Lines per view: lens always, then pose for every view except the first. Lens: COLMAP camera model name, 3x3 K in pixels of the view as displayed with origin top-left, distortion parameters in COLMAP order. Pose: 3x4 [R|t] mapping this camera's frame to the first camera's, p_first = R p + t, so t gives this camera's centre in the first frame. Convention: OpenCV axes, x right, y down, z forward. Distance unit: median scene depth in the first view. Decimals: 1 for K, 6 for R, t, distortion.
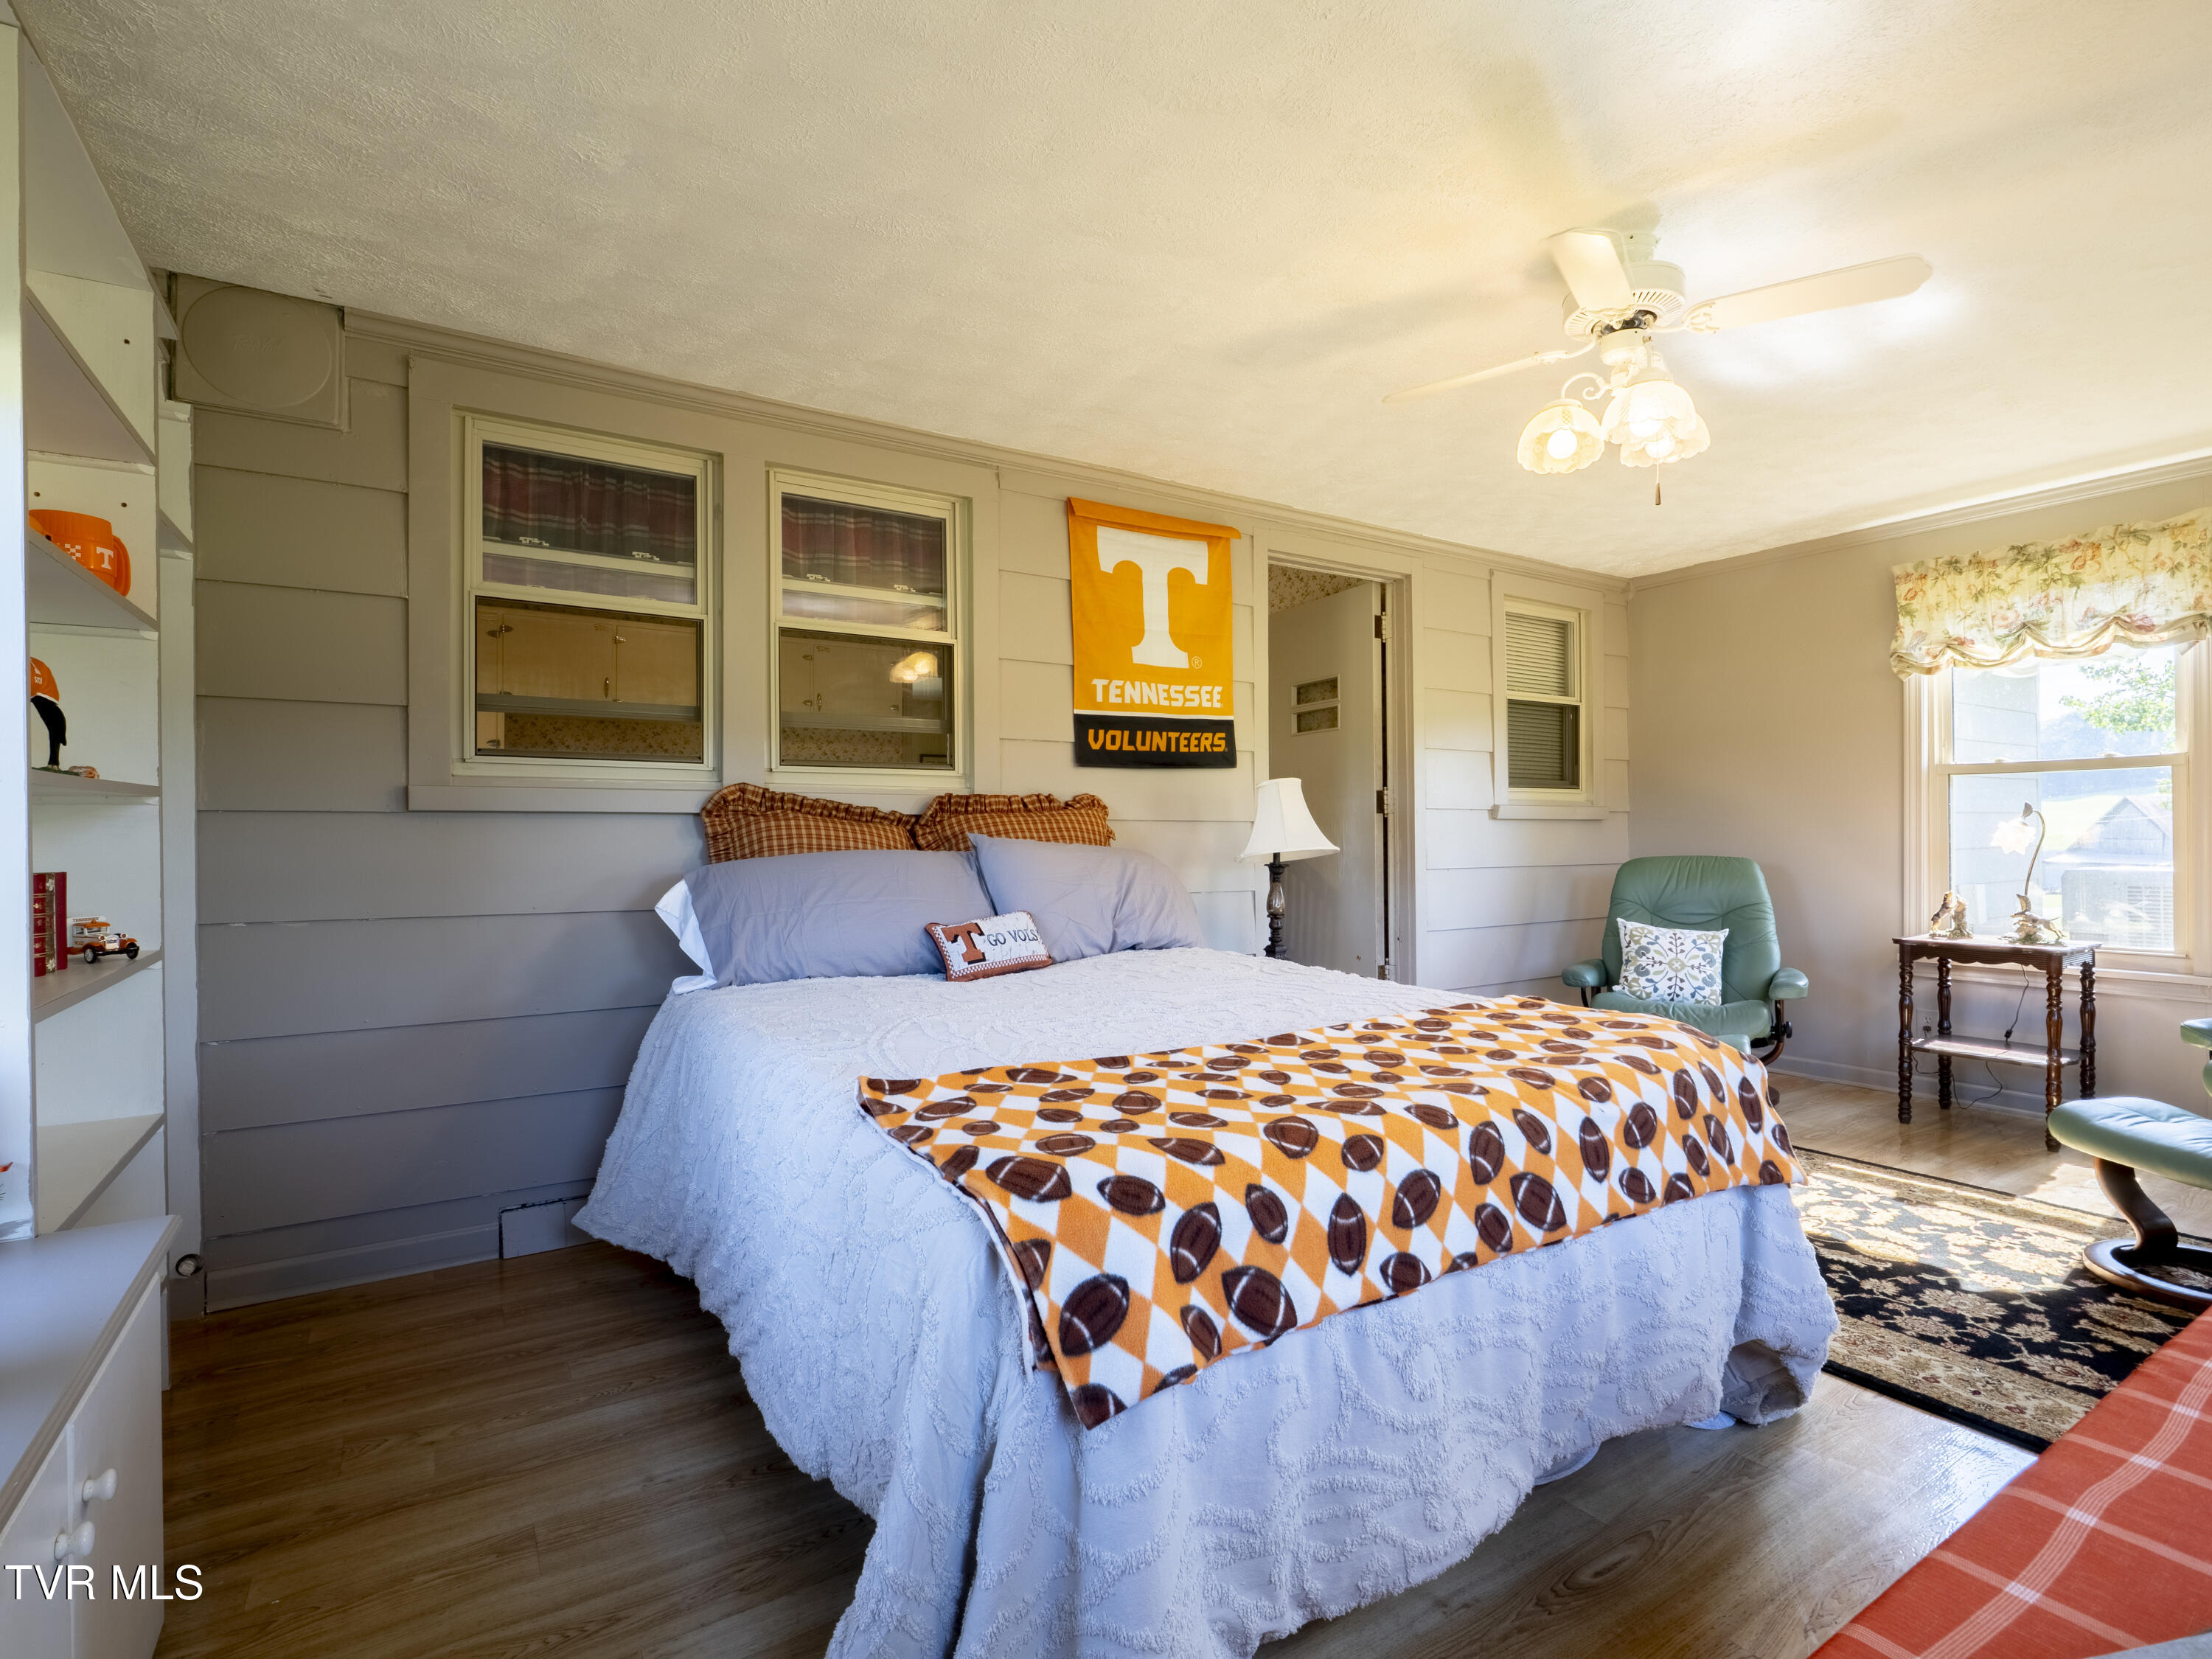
lens RADIAL K [[1043.7, 0, 1081.3], [0, 1043.7, 827.2], [0, 0, 1]] dist [-0.003612, -0.002026]
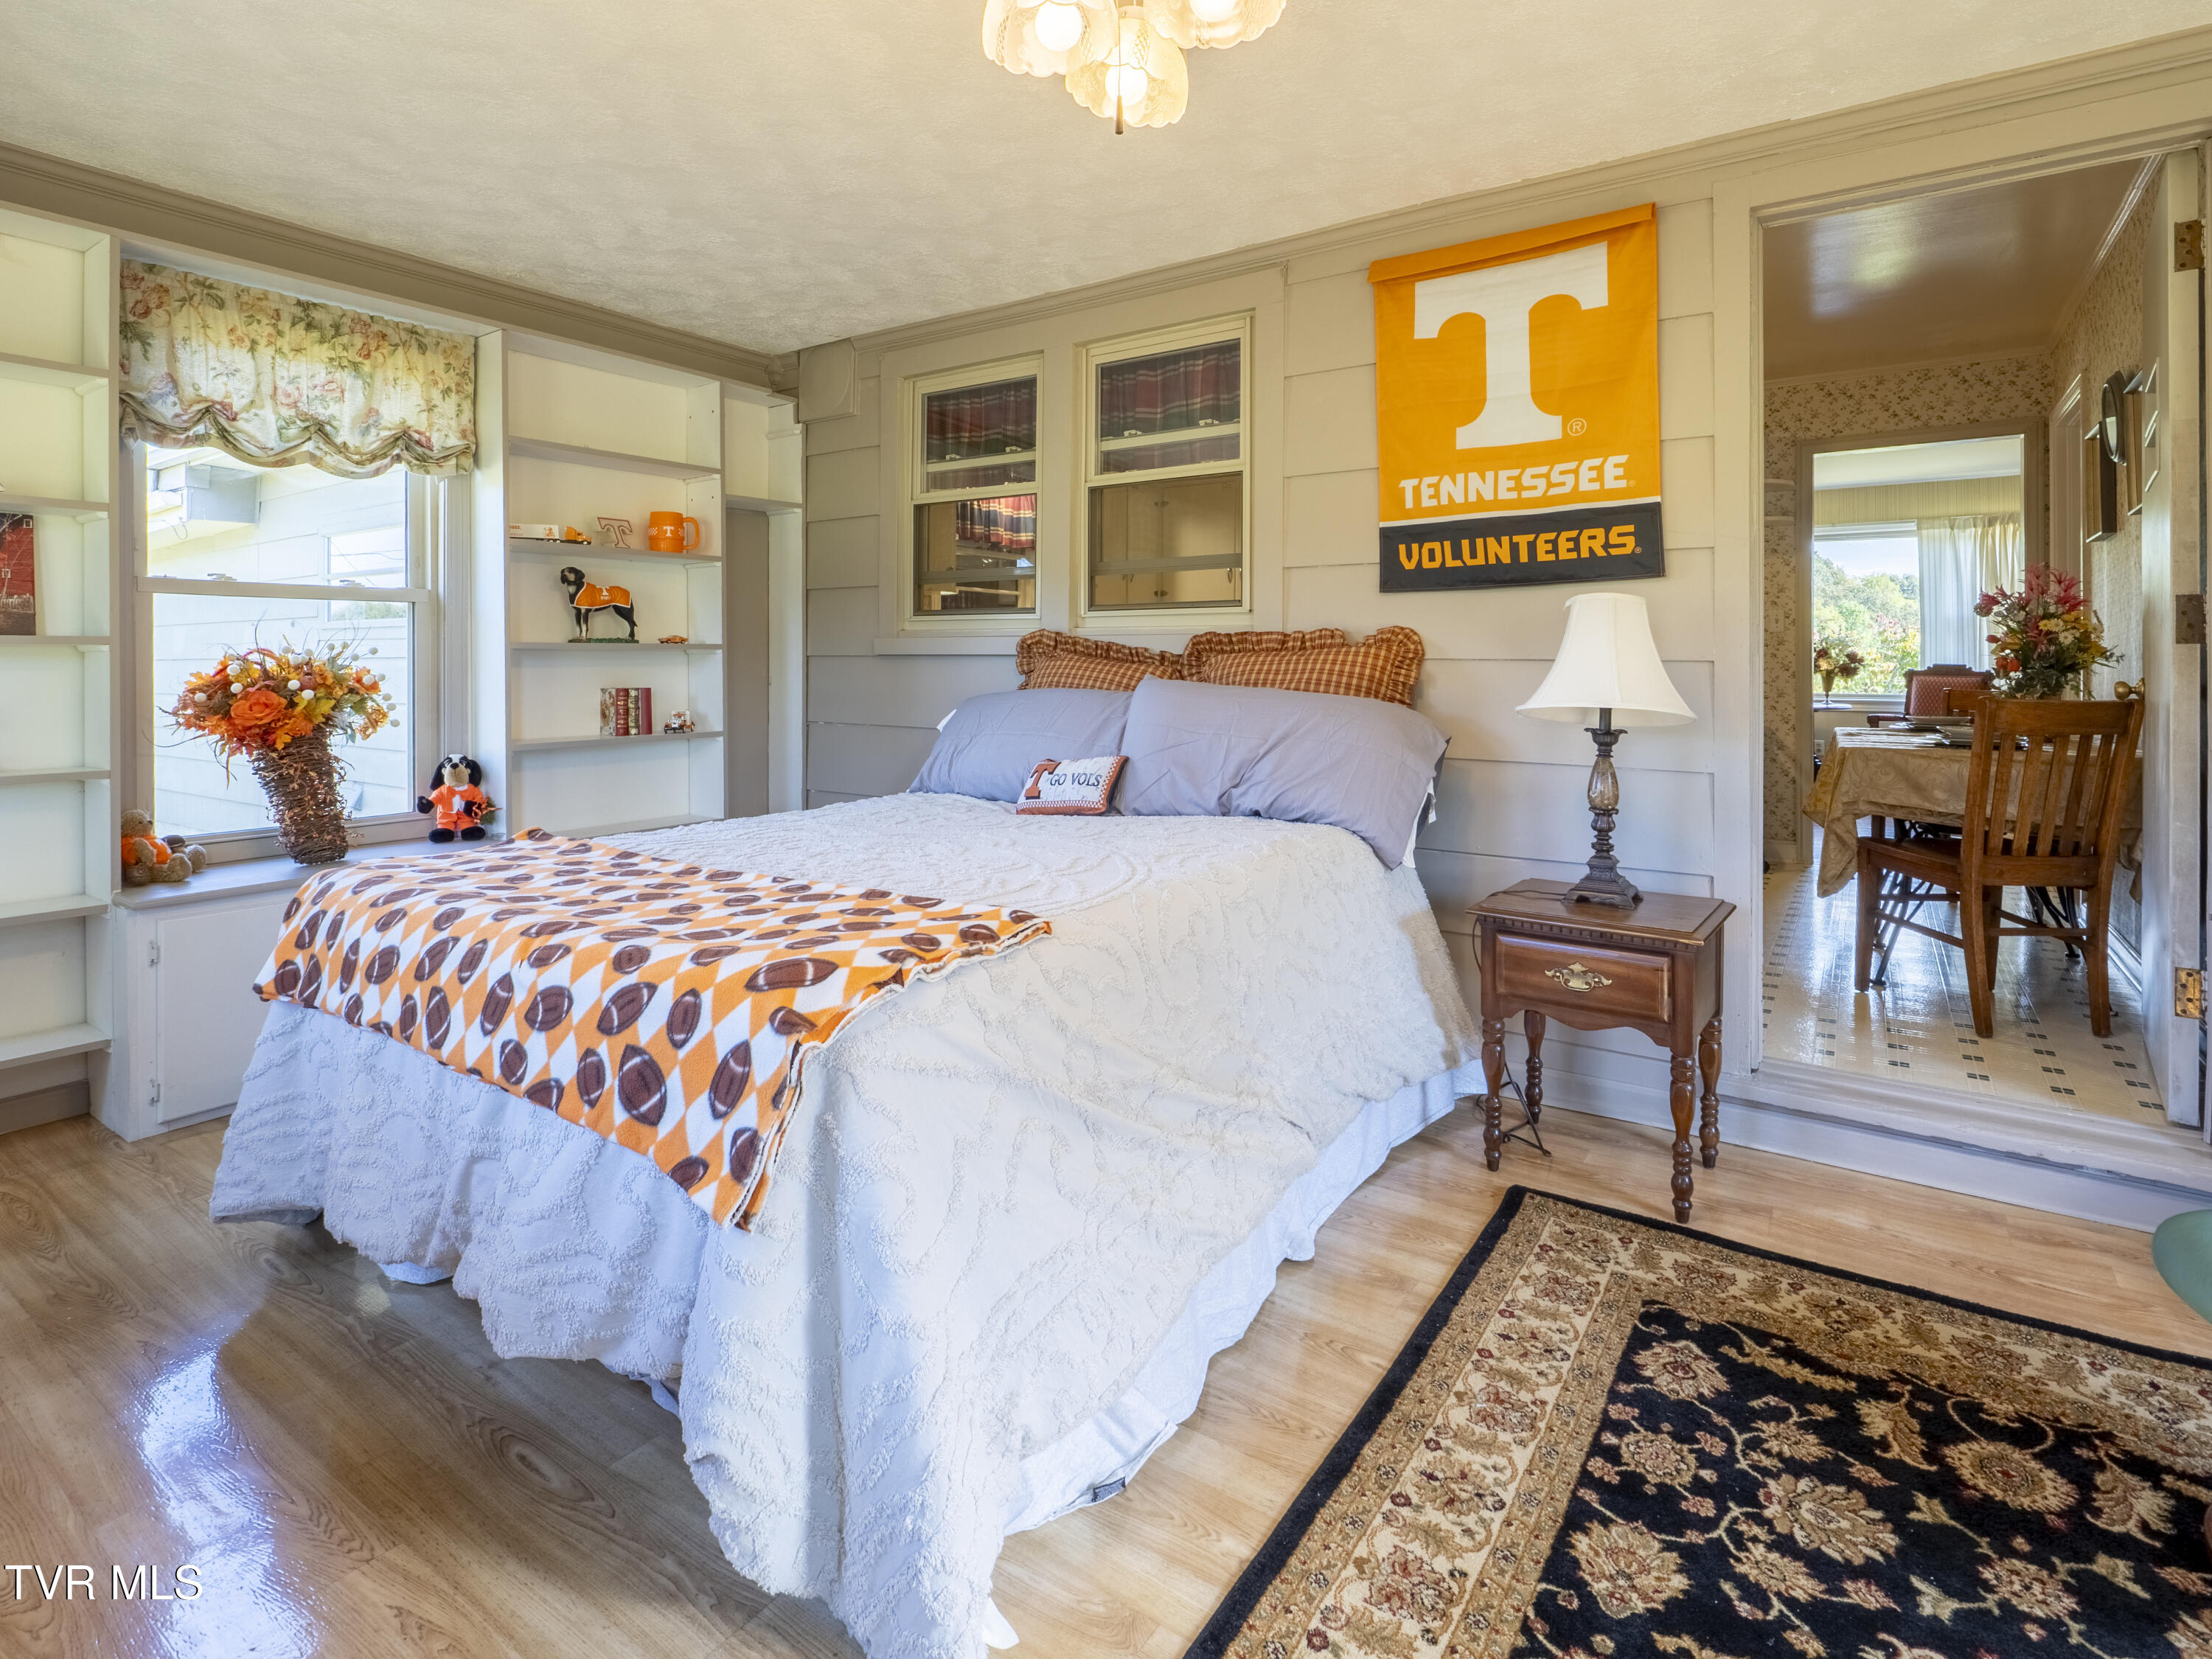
lens RADIAL K [[1170.2, 0, 1194.2], [0, 1170.2, 668.9], [0, 0, 1]] dist [-0.011319, -0.001254]
pose [[0.415133, 0.007534, -0.909730, 0.747997], [-0.001845, 0.999971, 0.007440, -0.005866], [0.909759, -0.001410, 0.415134, 0.487489]]
